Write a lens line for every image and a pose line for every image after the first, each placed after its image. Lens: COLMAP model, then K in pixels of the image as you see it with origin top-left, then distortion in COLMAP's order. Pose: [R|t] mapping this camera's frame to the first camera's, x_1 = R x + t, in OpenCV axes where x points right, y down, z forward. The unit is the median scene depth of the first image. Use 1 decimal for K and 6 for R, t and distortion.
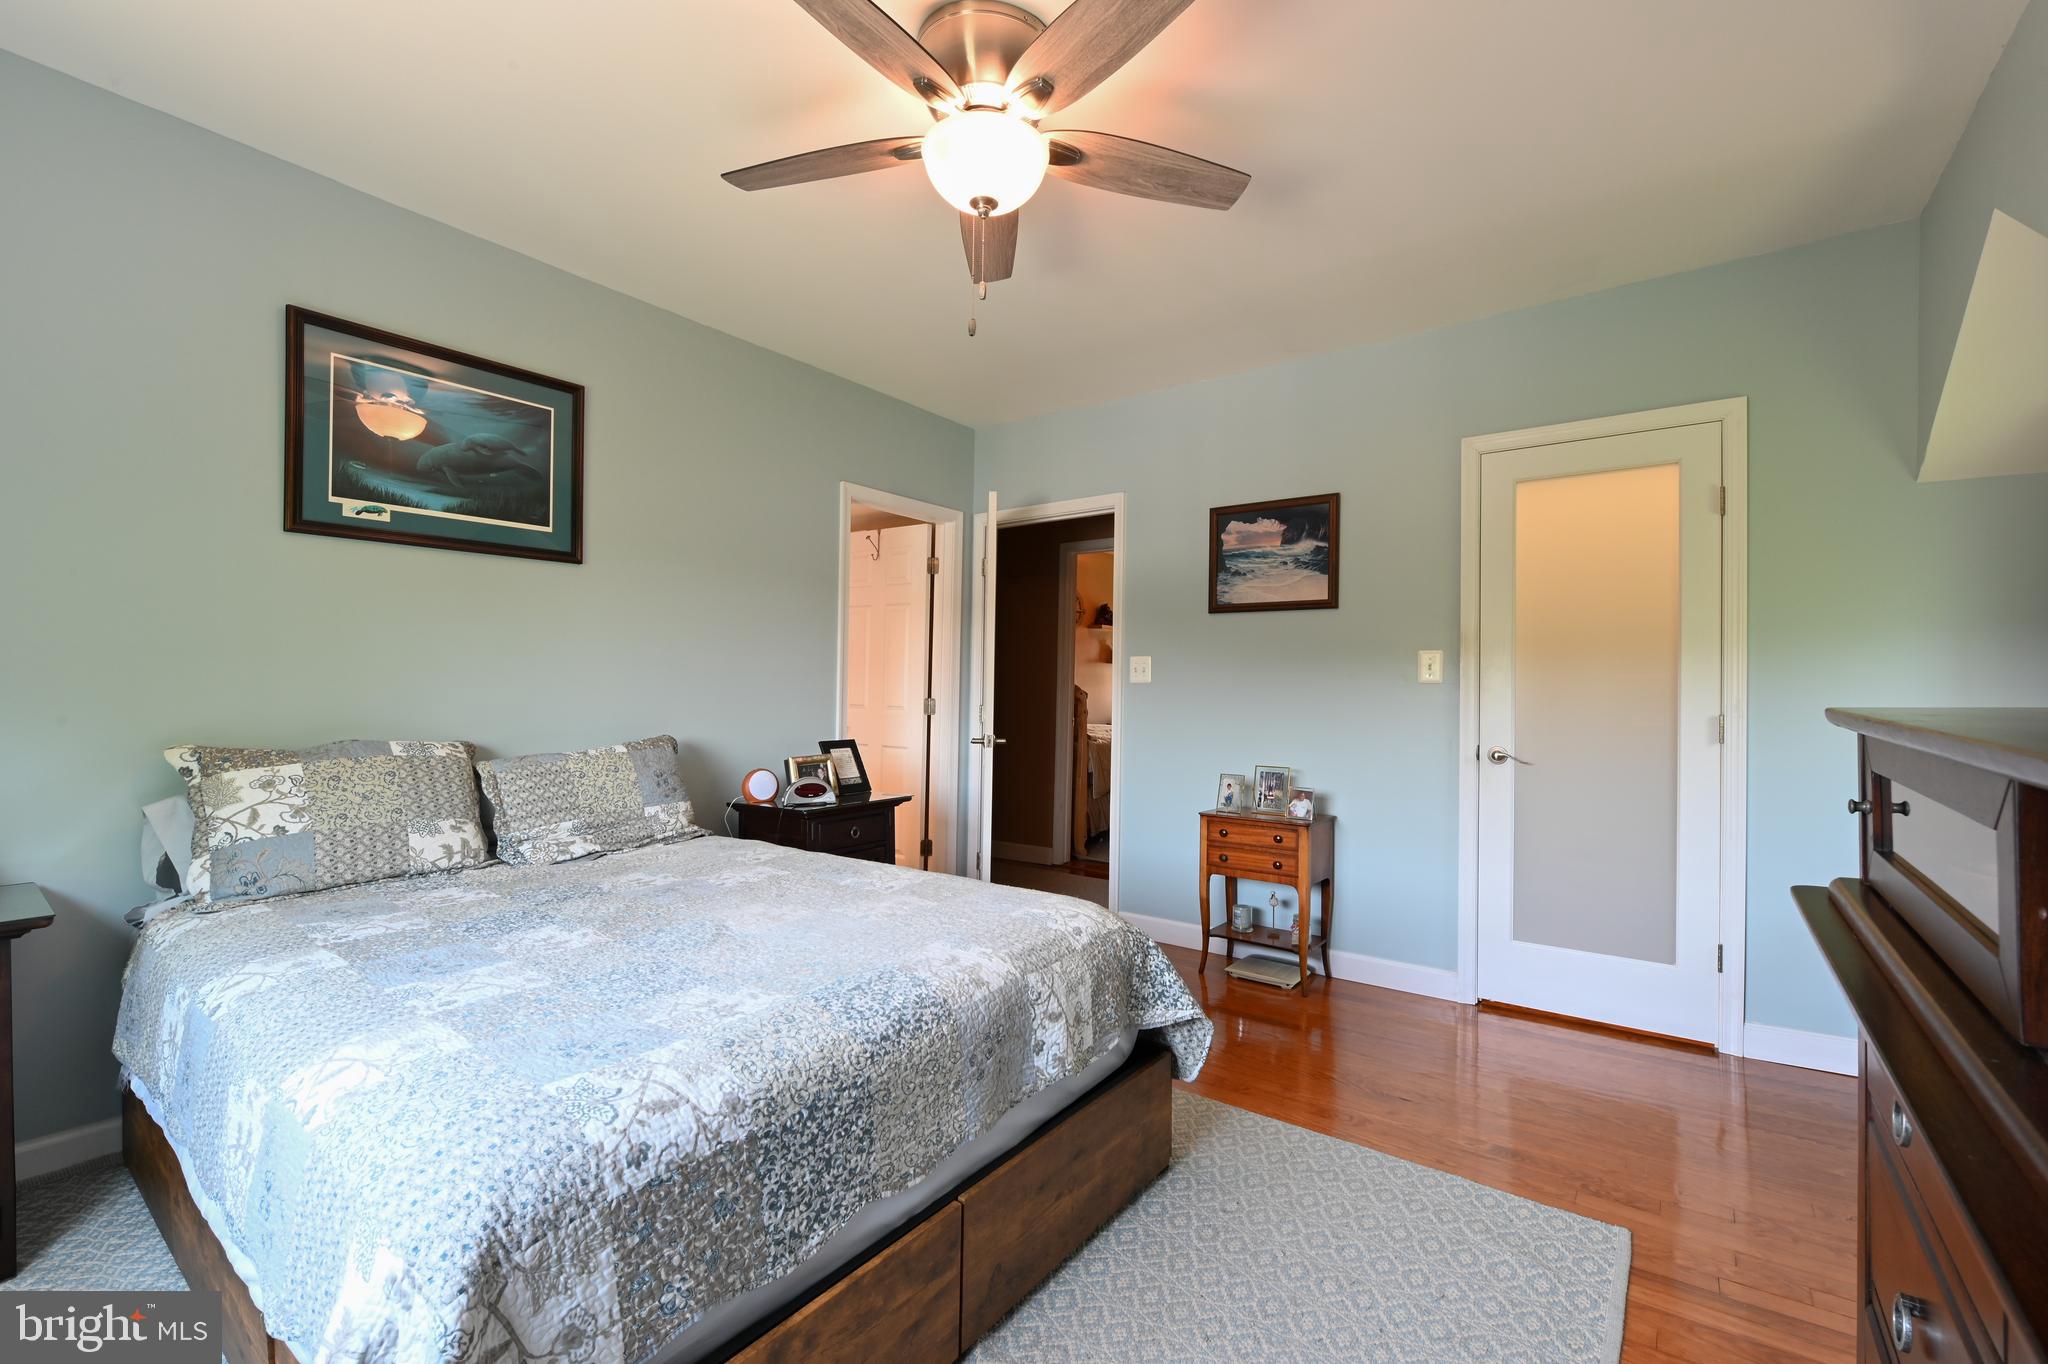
lens RADIAL K [[873.4, 0, 1024.0], [0, 873.4, 682.0], [0, 0, 1]] dist [-0.002227, -0.000199]
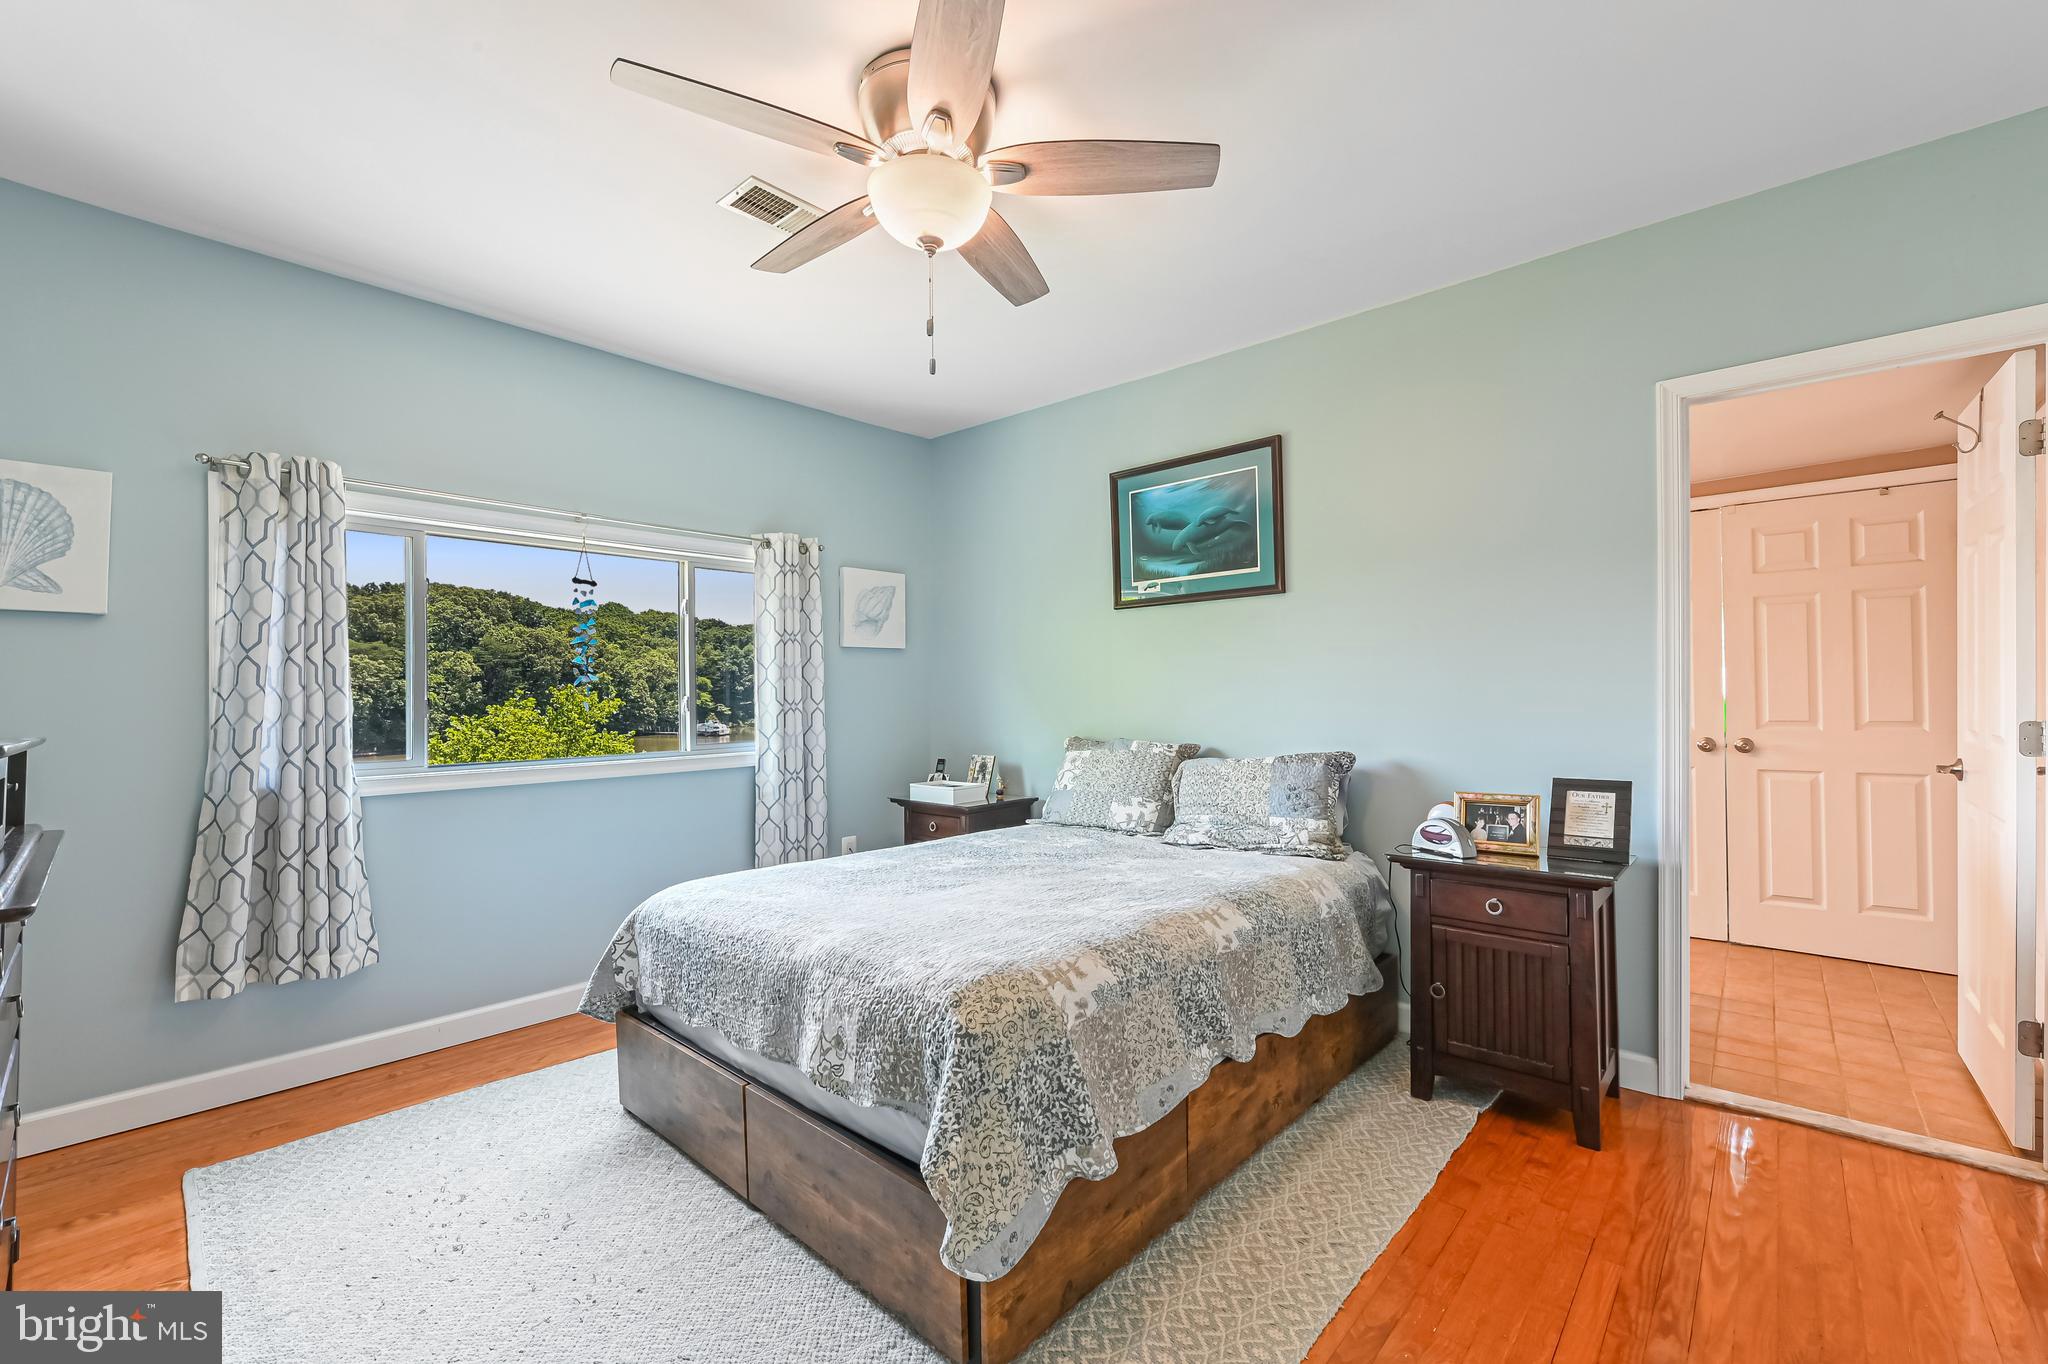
lens RADIAL K [[840.8, 0, 1023.7], [0, 840.8, 686.2], [0, 0, 1]] dist [-0.000705, -0.000051]
pose [[-0.089244, -0.015224, -0.995893, 0.717597], [0.013717, 0.999770, -0.016513, -0.003767], [0.995915, -0.015135, -0.089015, 0.922630]]
